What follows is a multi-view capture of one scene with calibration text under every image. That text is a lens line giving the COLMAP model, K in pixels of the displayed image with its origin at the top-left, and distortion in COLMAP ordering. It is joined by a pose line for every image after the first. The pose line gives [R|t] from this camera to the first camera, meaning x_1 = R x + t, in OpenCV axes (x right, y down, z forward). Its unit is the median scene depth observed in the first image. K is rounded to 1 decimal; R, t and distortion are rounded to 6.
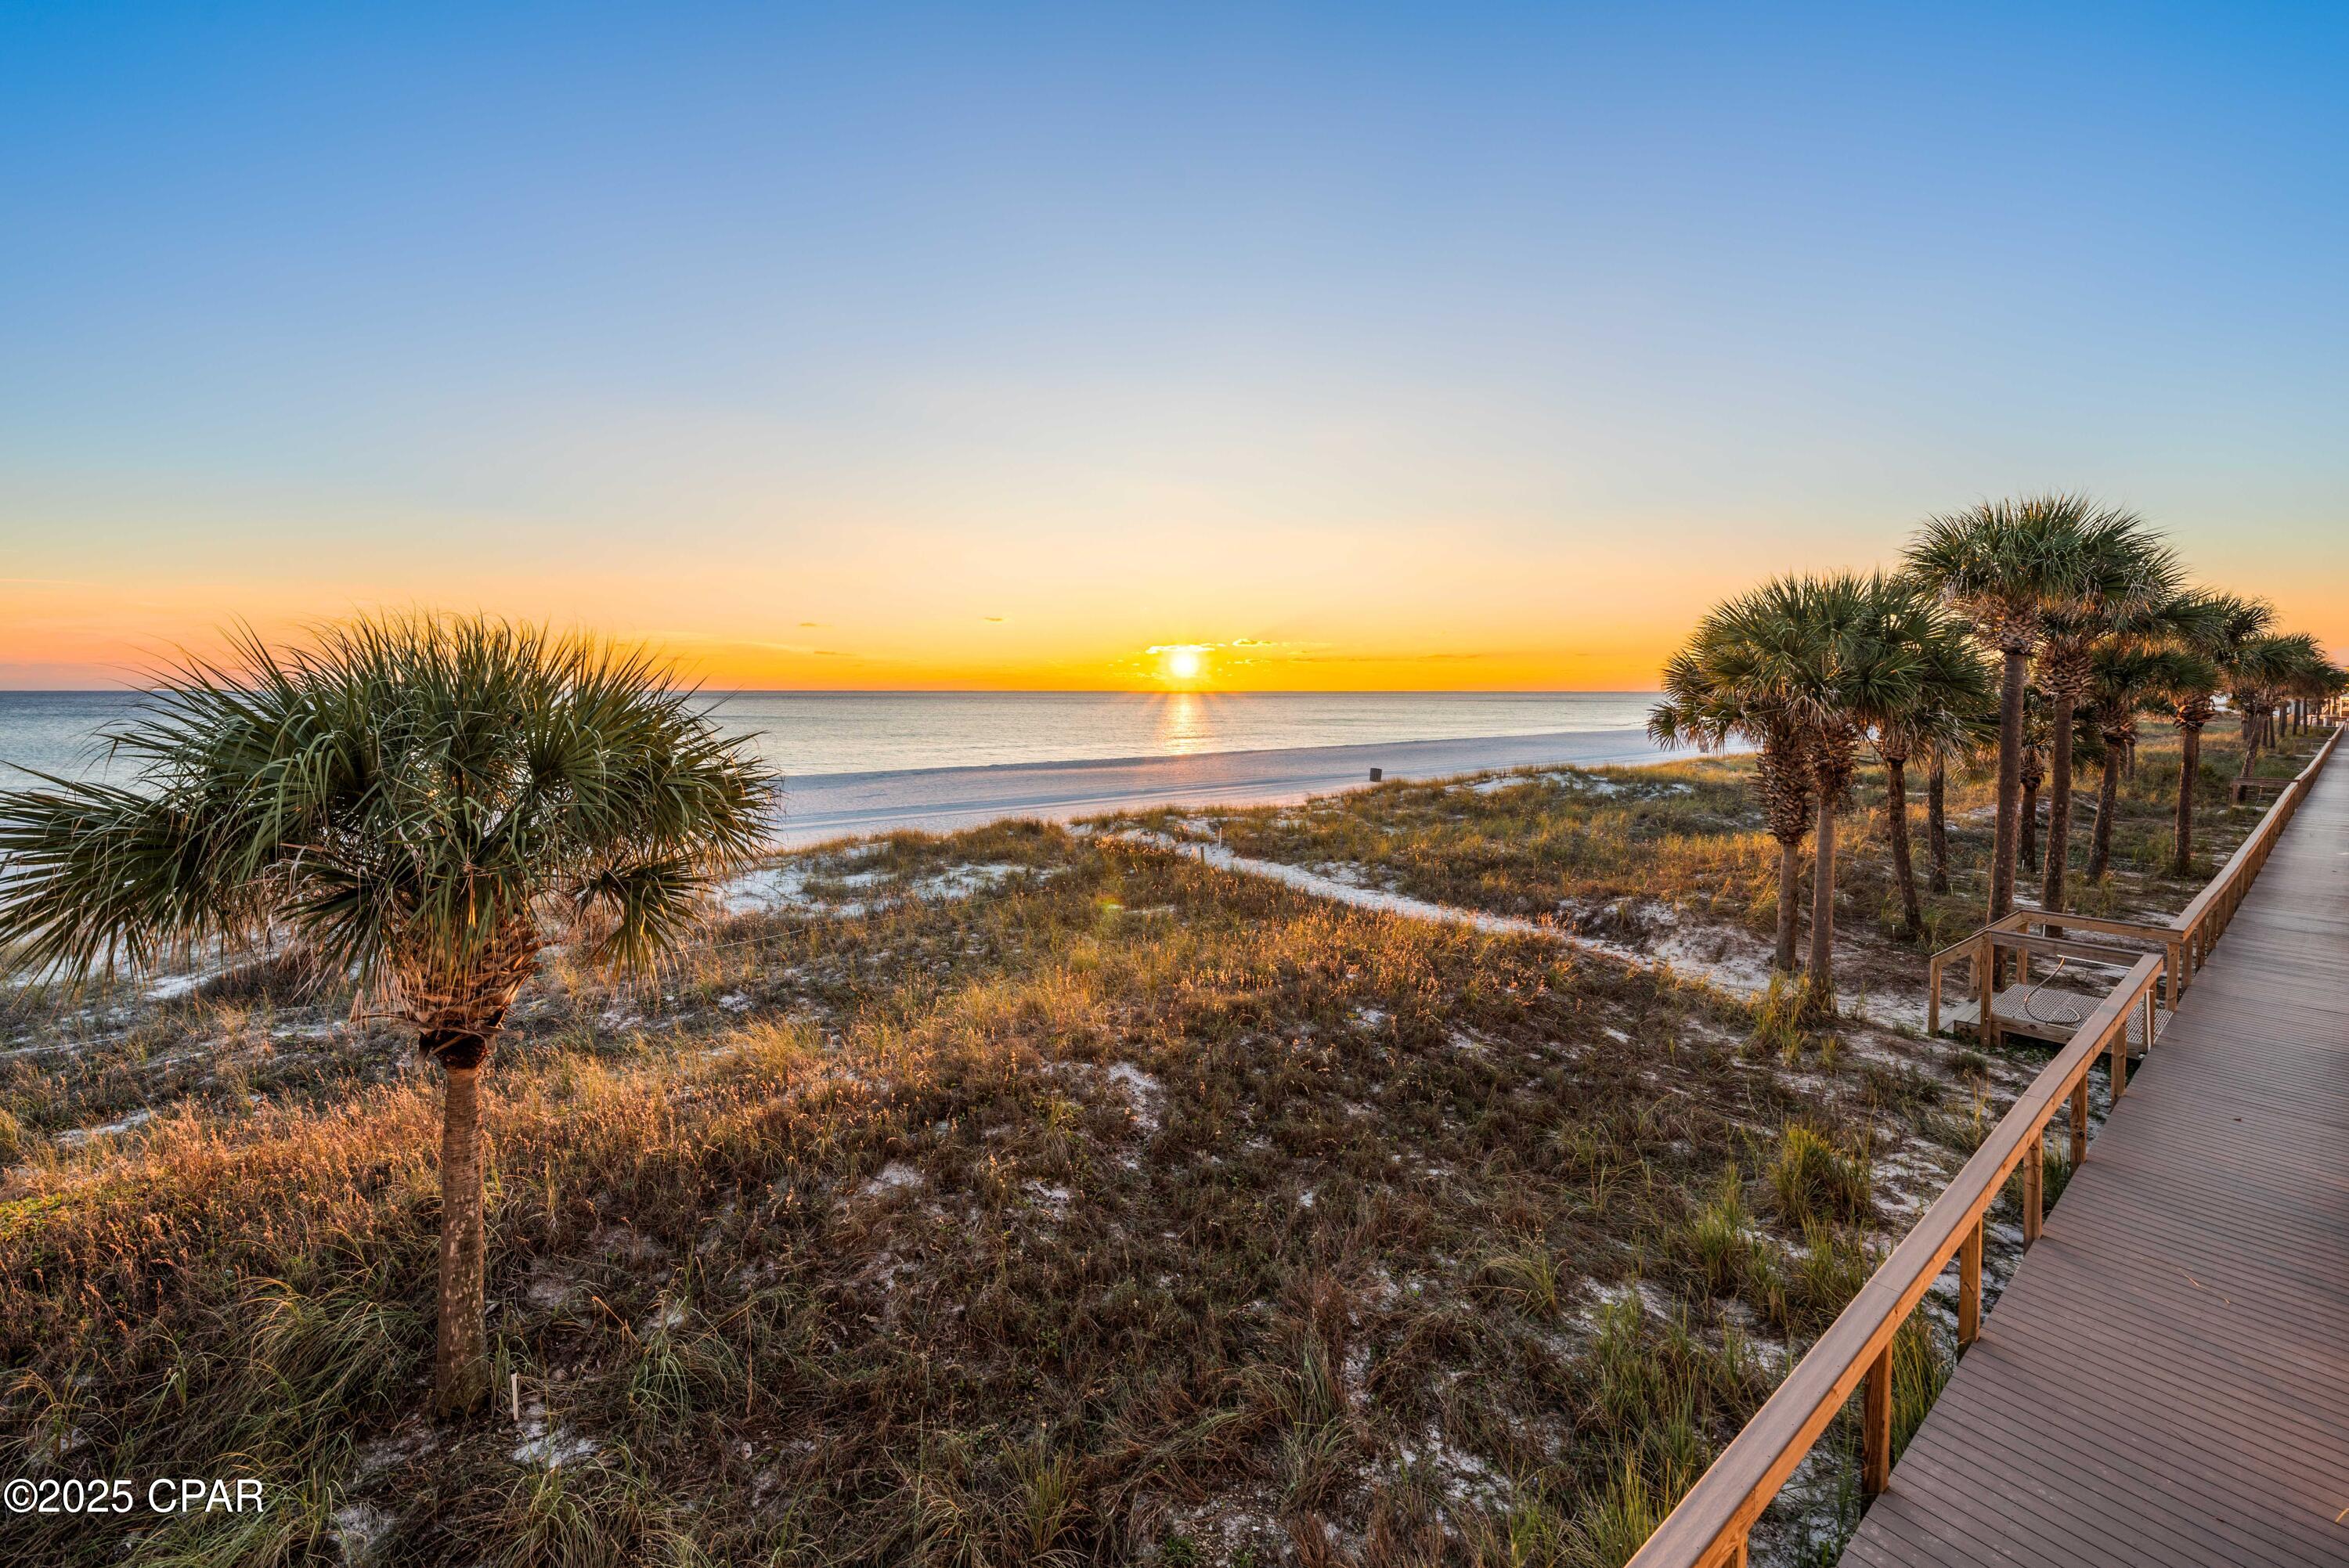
lens RADIAL K [[886.8, 0, 1157.0], [0, 886.8, 733.7], [0, 0, 1]] dist [-0.002275, -0.000271]
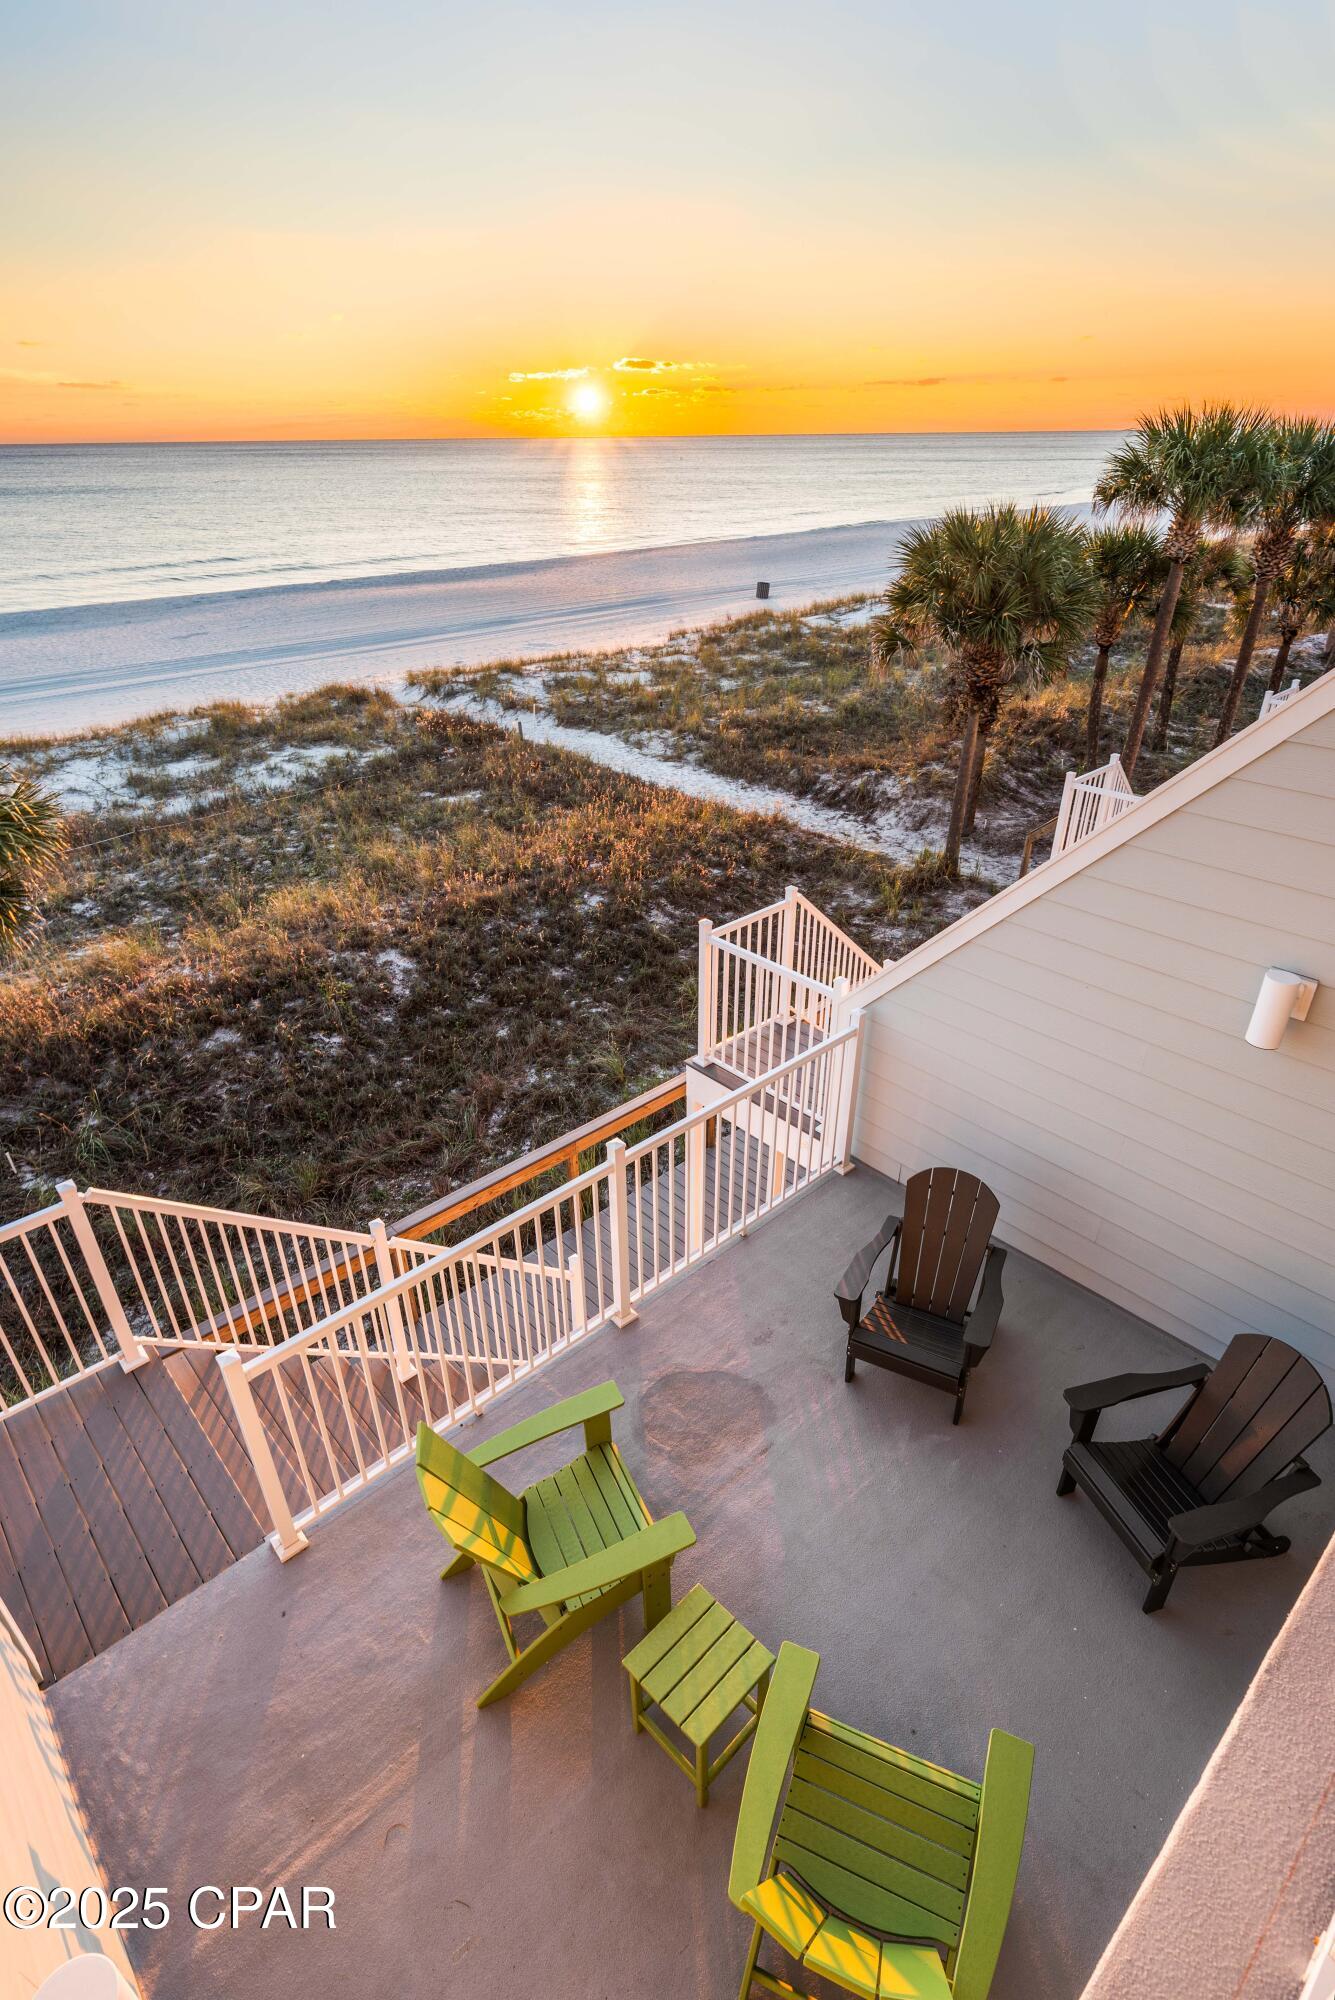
lens RADIAL K [[983.7, 0, 674.3], [0, 983.7, 1003.6], [0, 0, 1]] dist [-0.000599, -0.000199]
pose [[0.994353, -0.060128, 0.087440, 0.150666], [0.013277, 0.888002, 0.459648, -0.144249], [-0.105285, -0.455891, 0.883786, -0.249518]]
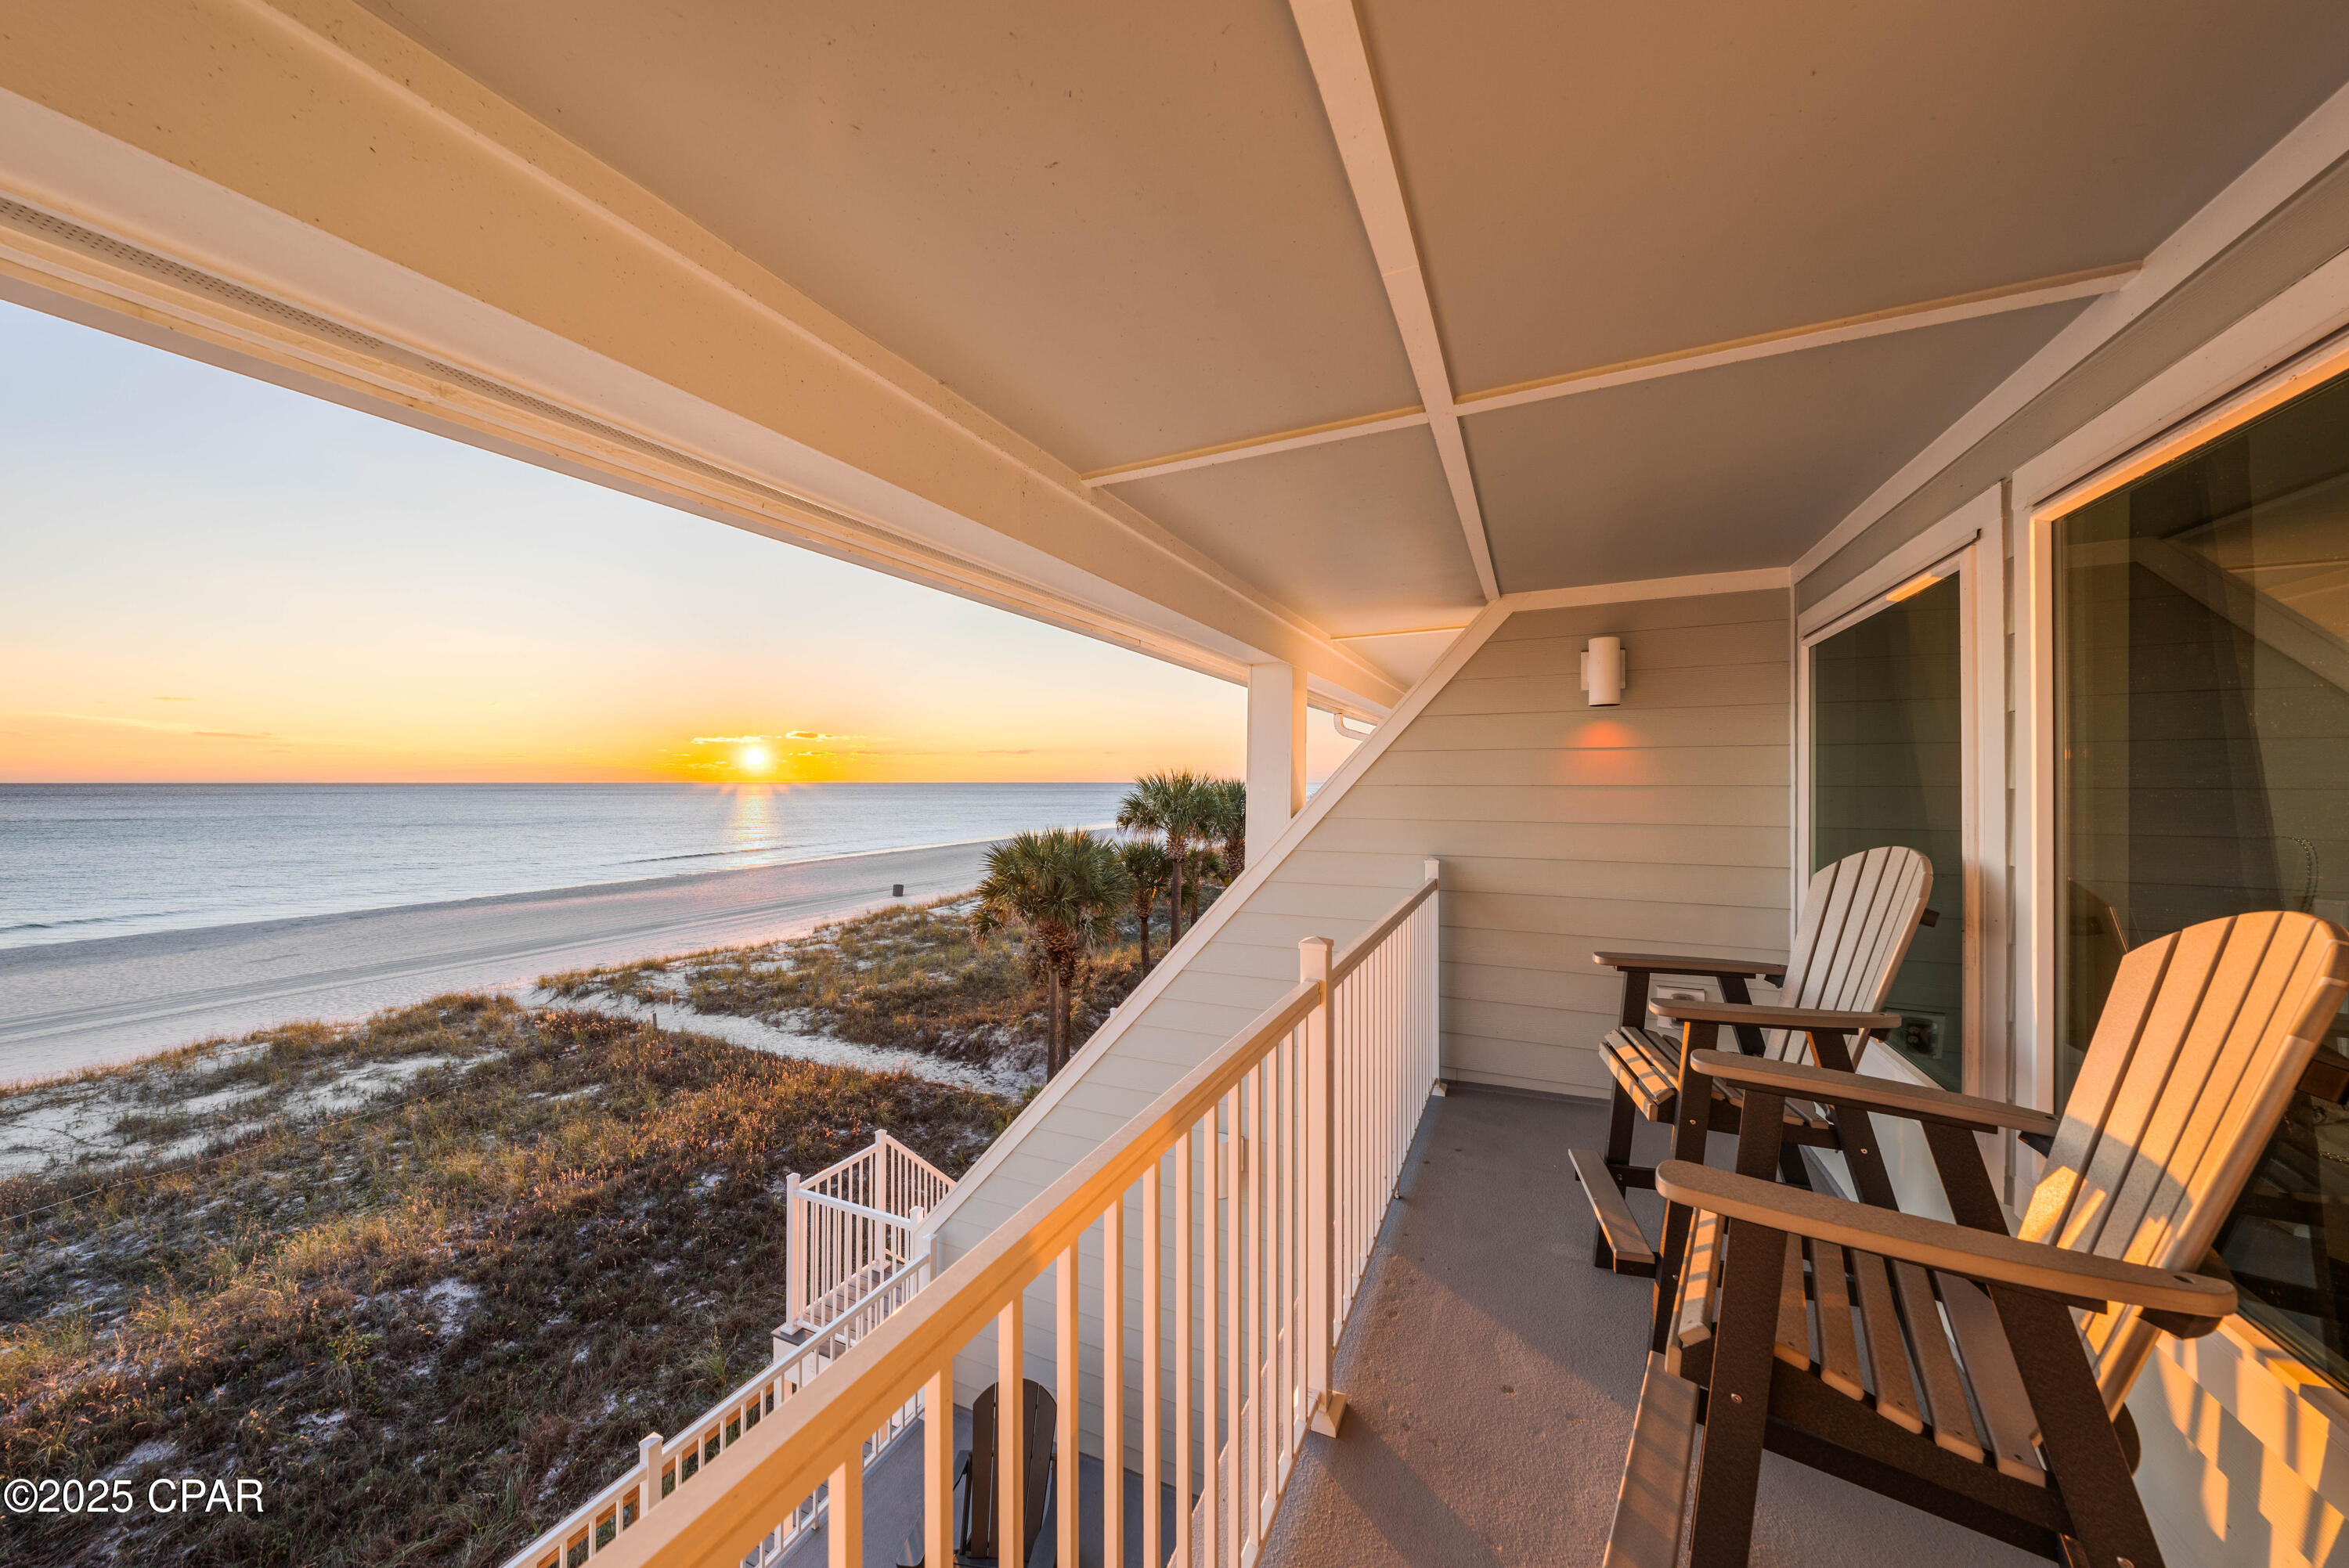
lens RADIAL K [[808.0, 0, 1168.0], [0, 808.0, 782.8], [0, 0, 1]] dist [-0.007237, 0.001203]
pose [[0.876106, 0.001330, 0.482116, 0.174084], [0.020897, 0.998952, -0.040729, -0.146335], [-0.481665, 0.045758, 0.875160, -0.284745]]
